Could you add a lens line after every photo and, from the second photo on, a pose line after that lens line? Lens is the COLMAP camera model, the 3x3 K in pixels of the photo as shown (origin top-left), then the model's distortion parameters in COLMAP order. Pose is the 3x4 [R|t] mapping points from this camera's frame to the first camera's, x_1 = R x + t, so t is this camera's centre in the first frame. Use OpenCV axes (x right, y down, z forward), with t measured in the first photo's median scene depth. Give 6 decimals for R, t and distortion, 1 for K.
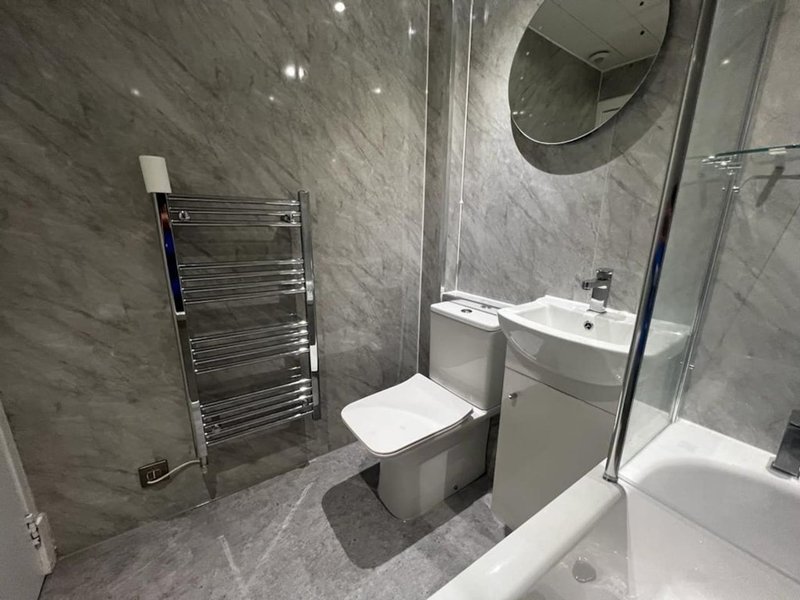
lens RADIAL K [[318.2, 0, 396.3], [0, 318.2, 301.4], [0, 0, 1]] dist [-0.003211, -0.000351]
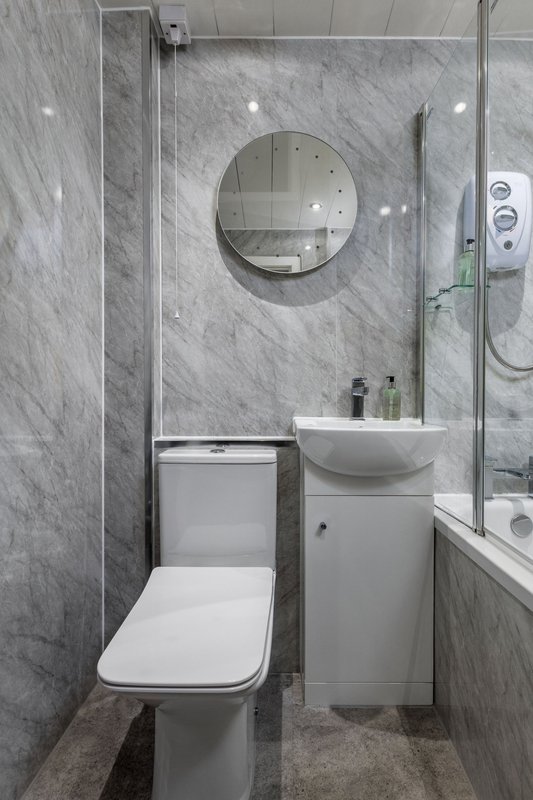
lens RADIAL K [[402.9, 0, 277.6], [0, 402.9, 402.6], [0, 0, 1]] dist [0.011316, -0.001563]
pose [[0.562701, -0.018728, 0.826448, -0.530802], [0.205914, 0.971407, -0.118187, 0.068327], [-0.800604, 0.236681, 0.550468, 0.368559]]
